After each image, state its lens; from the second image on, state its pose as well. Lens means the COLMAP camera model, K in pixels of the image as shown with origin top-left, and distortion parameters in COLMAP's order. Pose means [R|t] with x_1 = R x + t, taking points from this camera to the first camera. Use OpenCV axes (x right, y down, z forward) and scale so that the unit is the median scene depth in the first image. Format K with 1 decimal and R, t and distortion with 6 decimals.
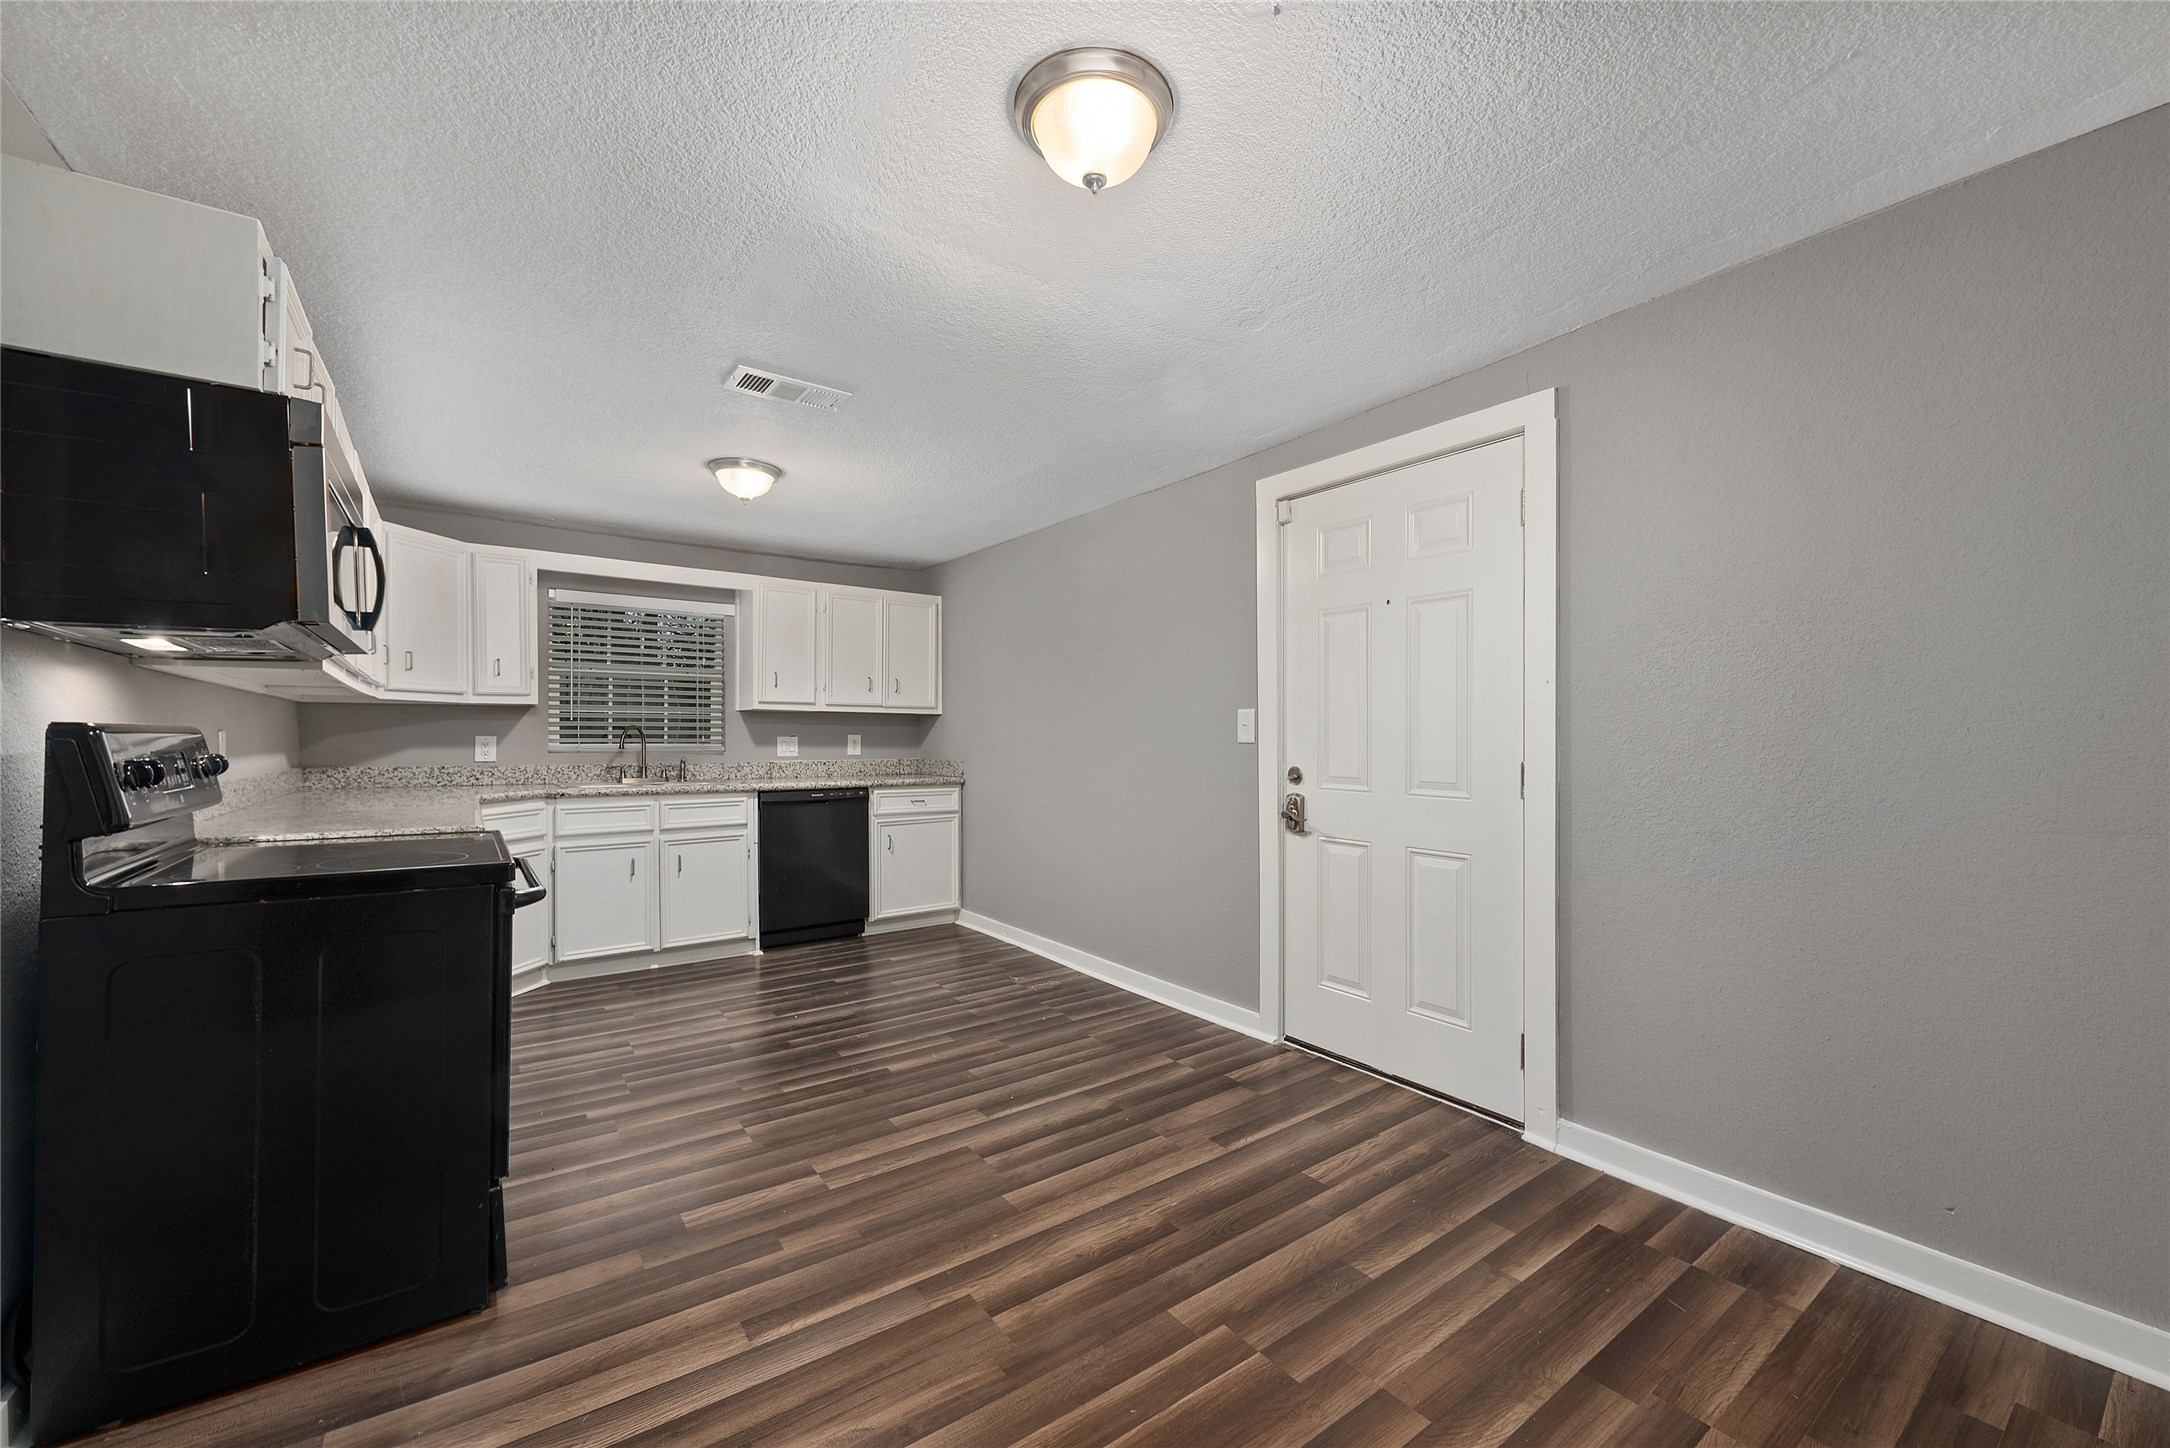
lens RADIAL K [[851.6, 0, 1070.0], [0, 851.6, 733.7], [0, 0, 1]] dist [0.007156, -0.000608]
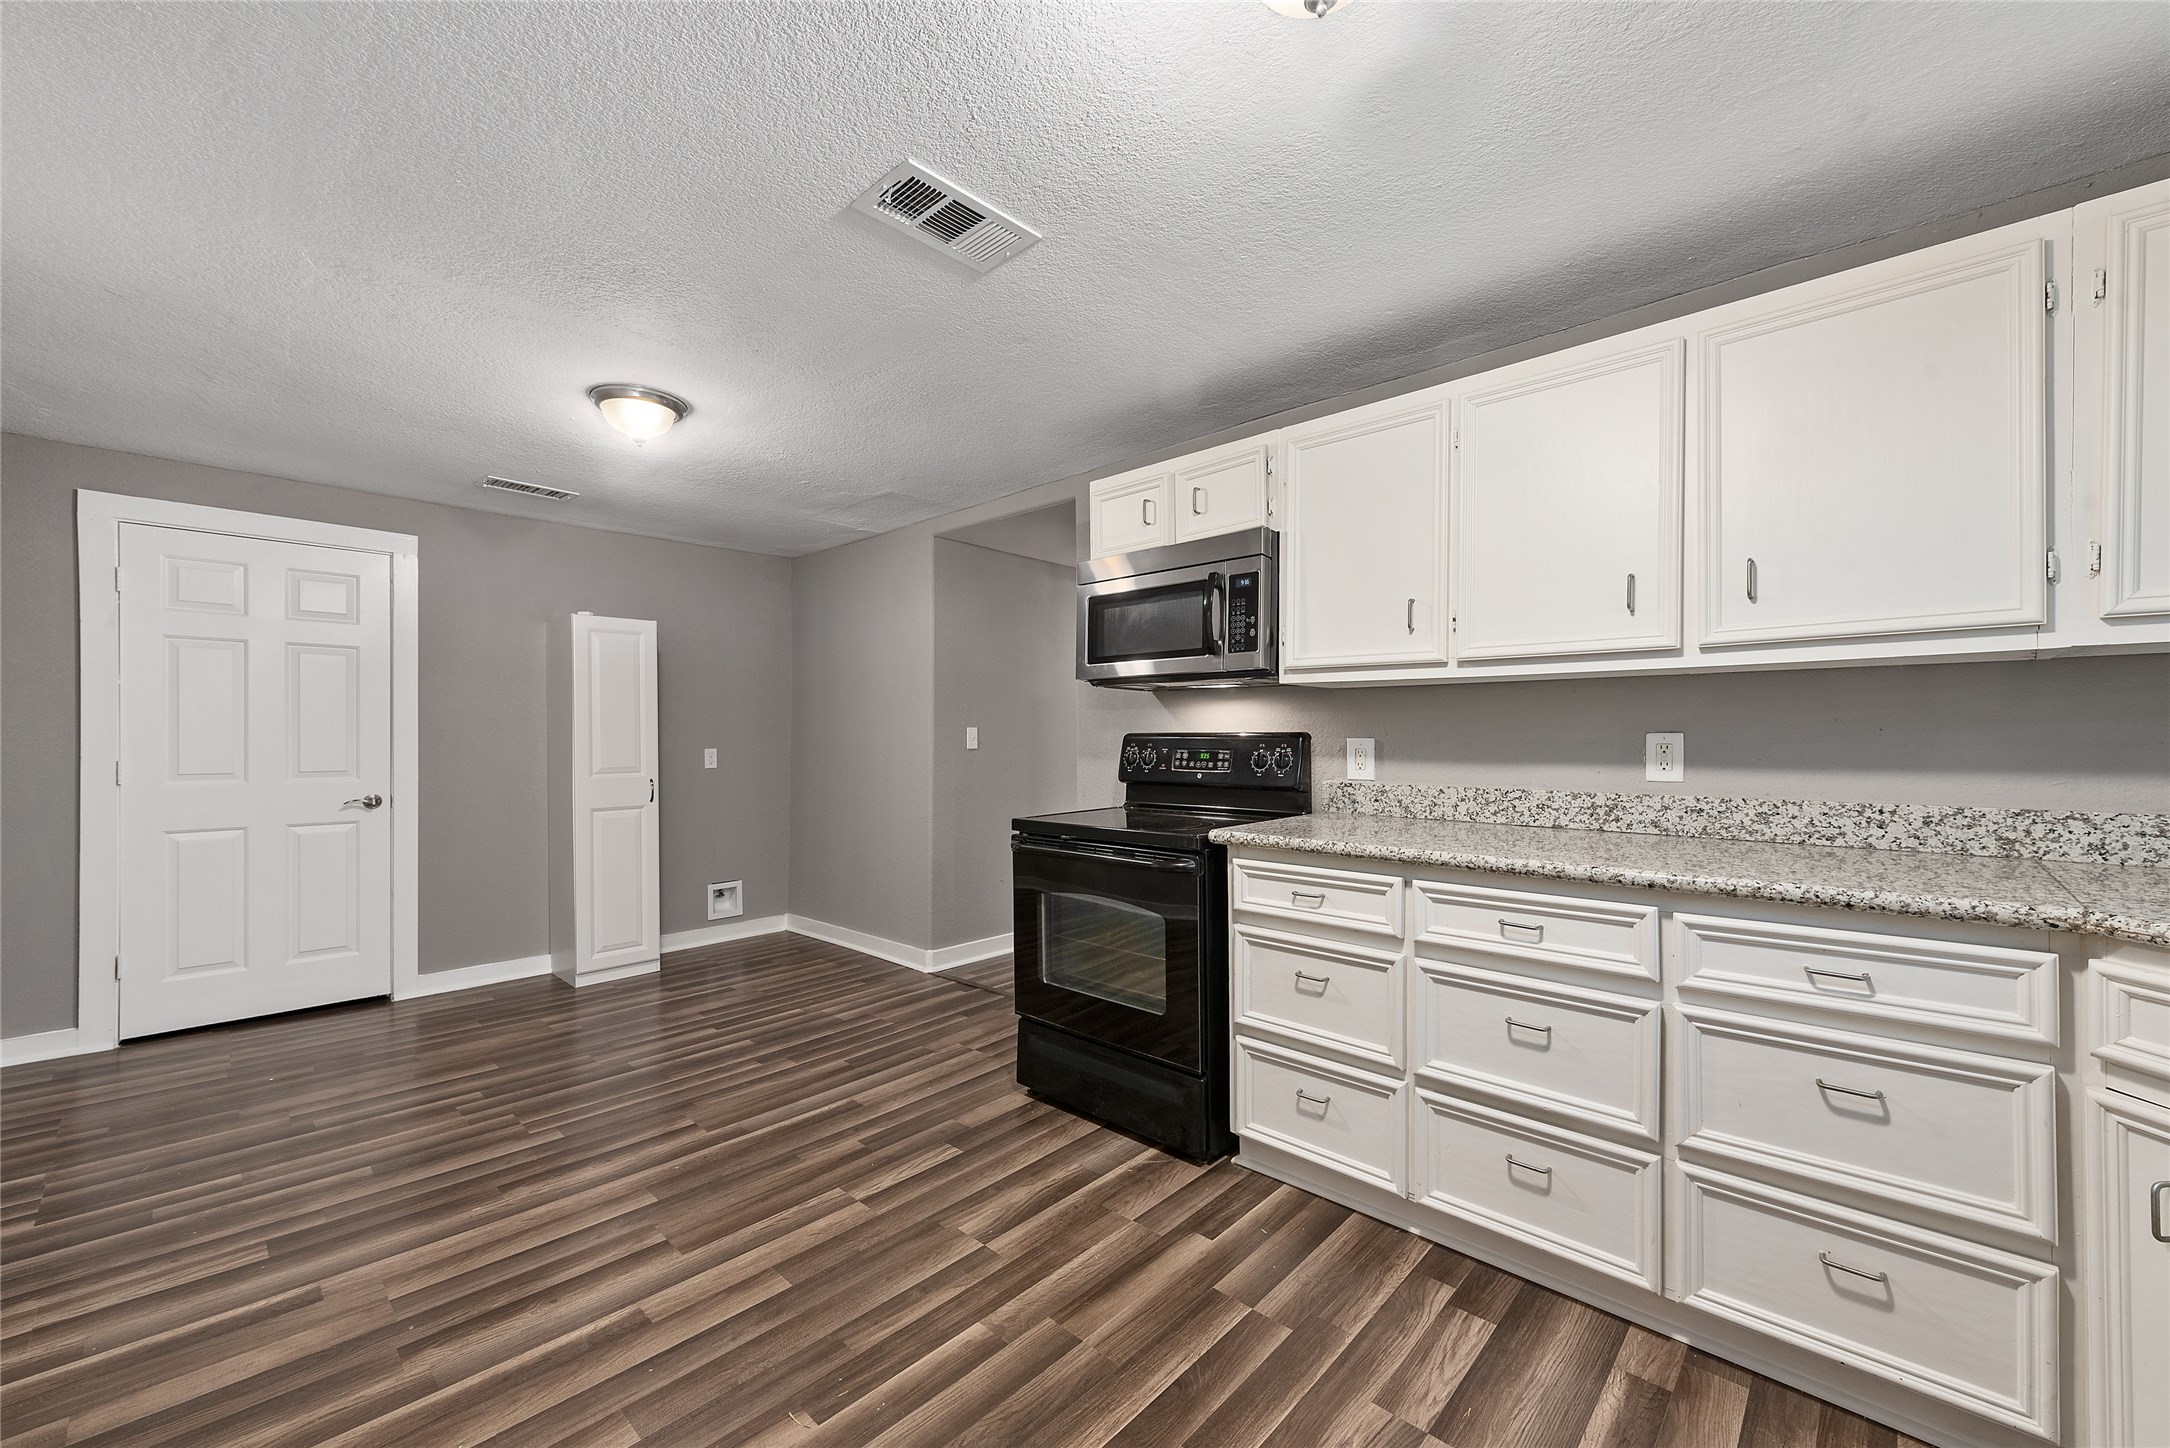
lens RADIAL K [[851.6, 0, 1086.1], [0, 851.6, 734.5], [0, 0, 1]] dist [0.007156, -0.000608]
pose [[-0.978843, 0.002809, -0.204593, -0.191030], [0.004273, 0.999968, -0.006711, 0.000352], [0.204567, -0.007444, -0.978824, 1.085038]]
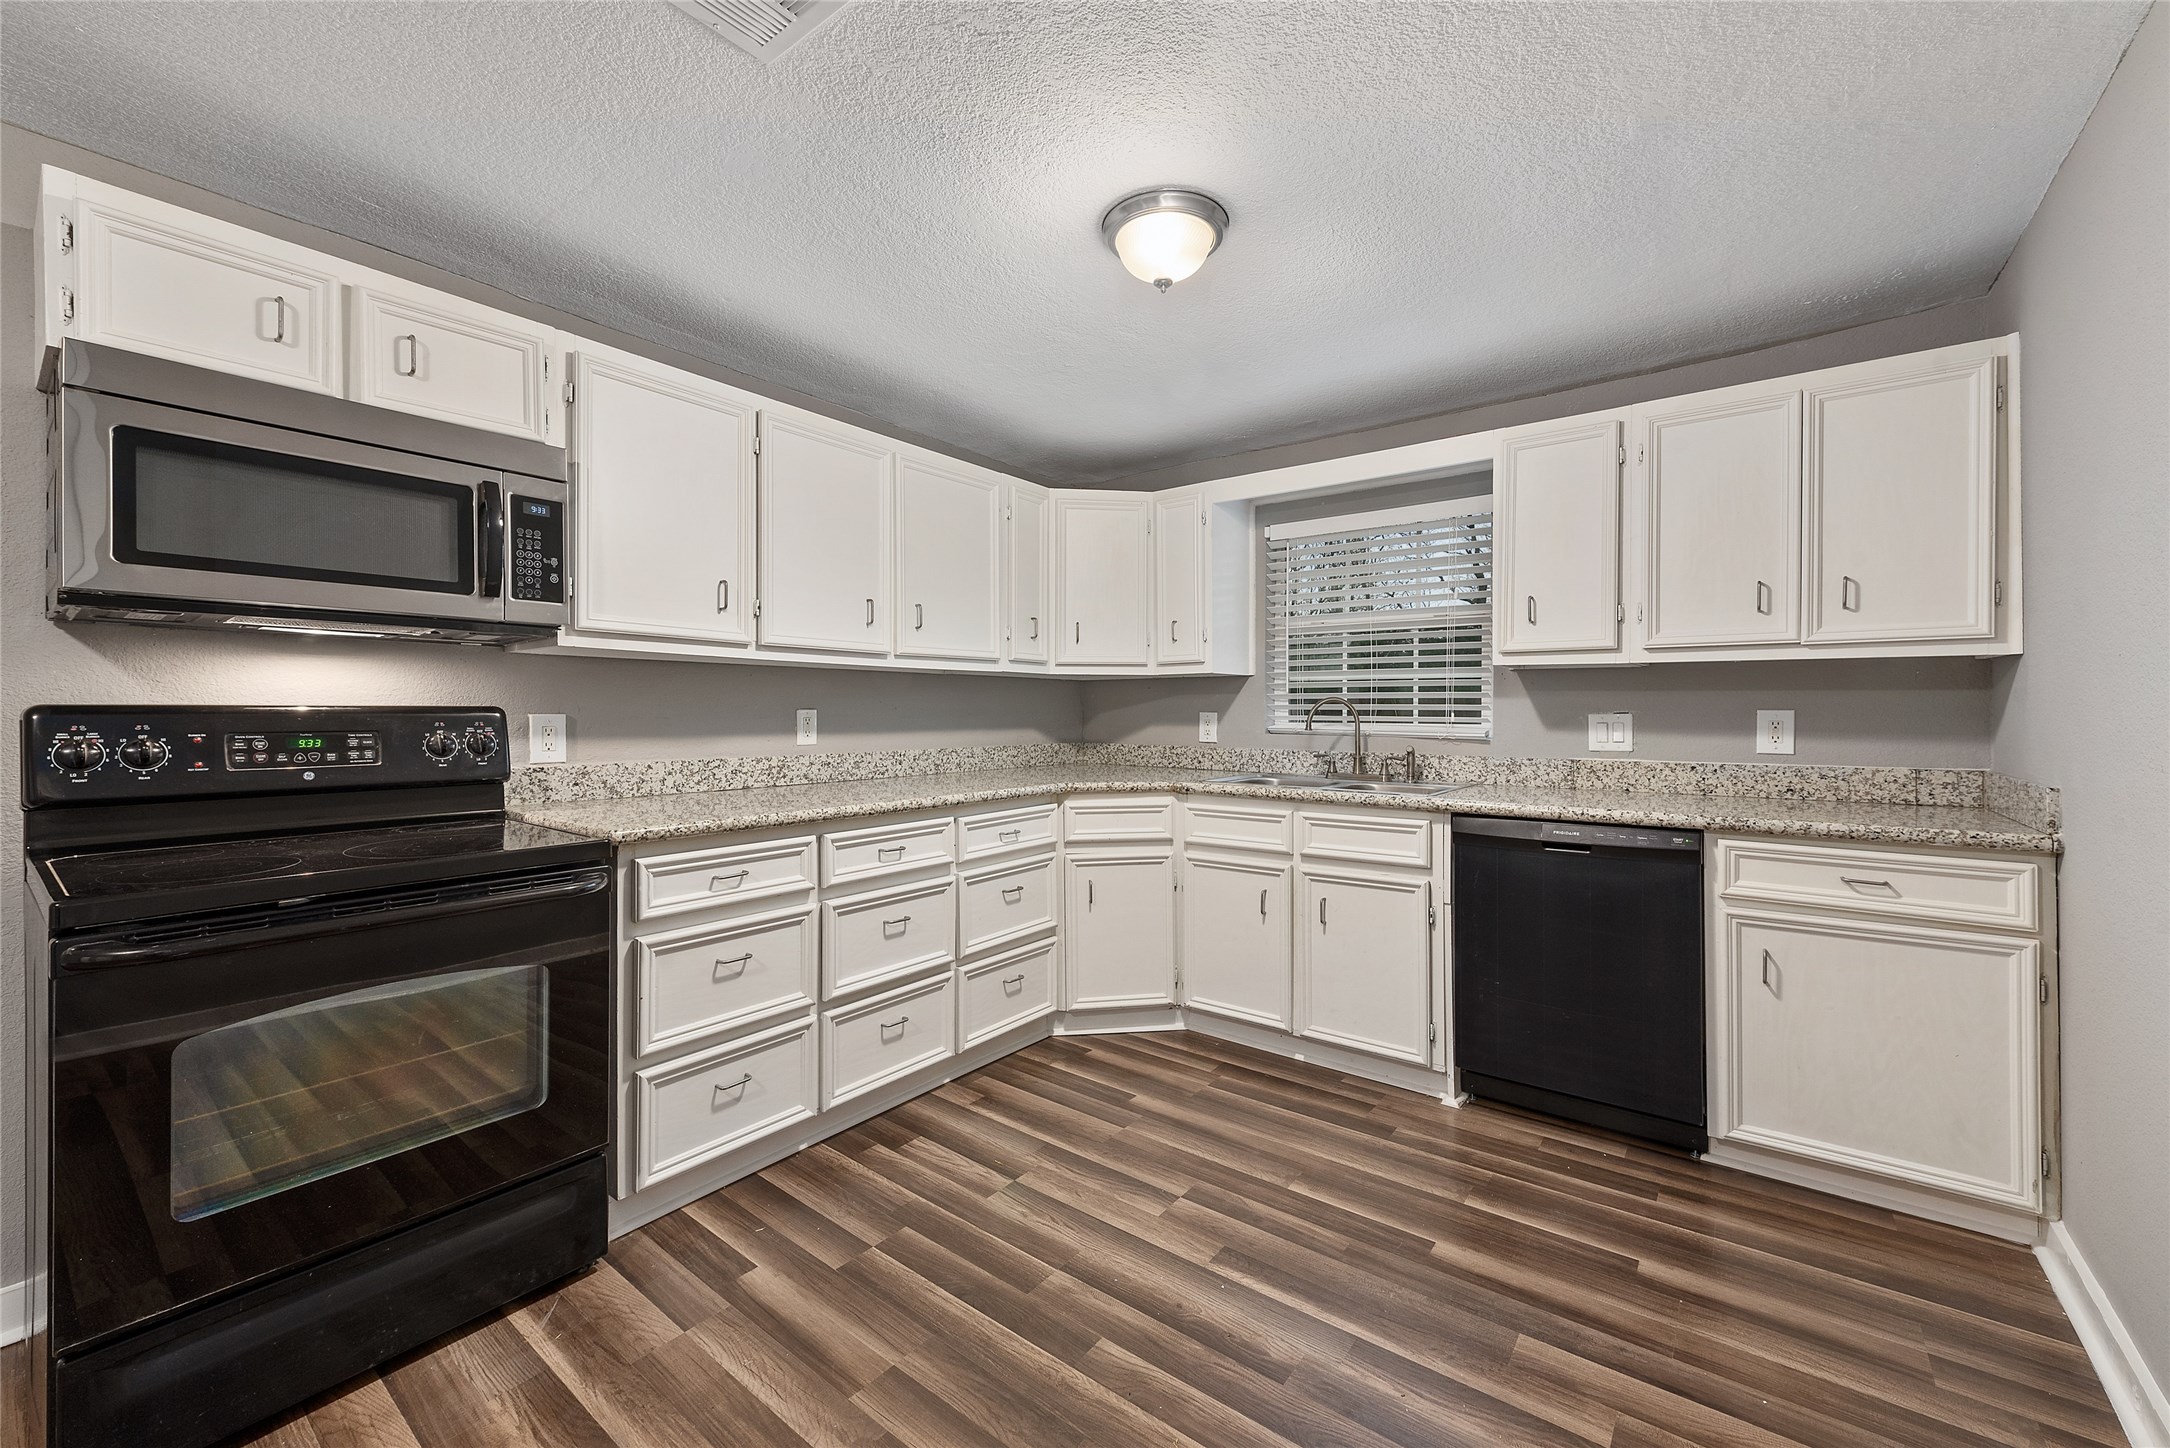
lens RADIAL K [[851.6, 0, 1092.1], [0, 851.6, 712.7], [0, 0, 1]] dist [0.007156, -0.000608]
pose [[0.297858, 0.002557, -0.954607, 0.107047], [0.005260, 0.999977, 0.004319, -0.001692], [0.954596, -0.006308, 0.297838, 0.664884]]
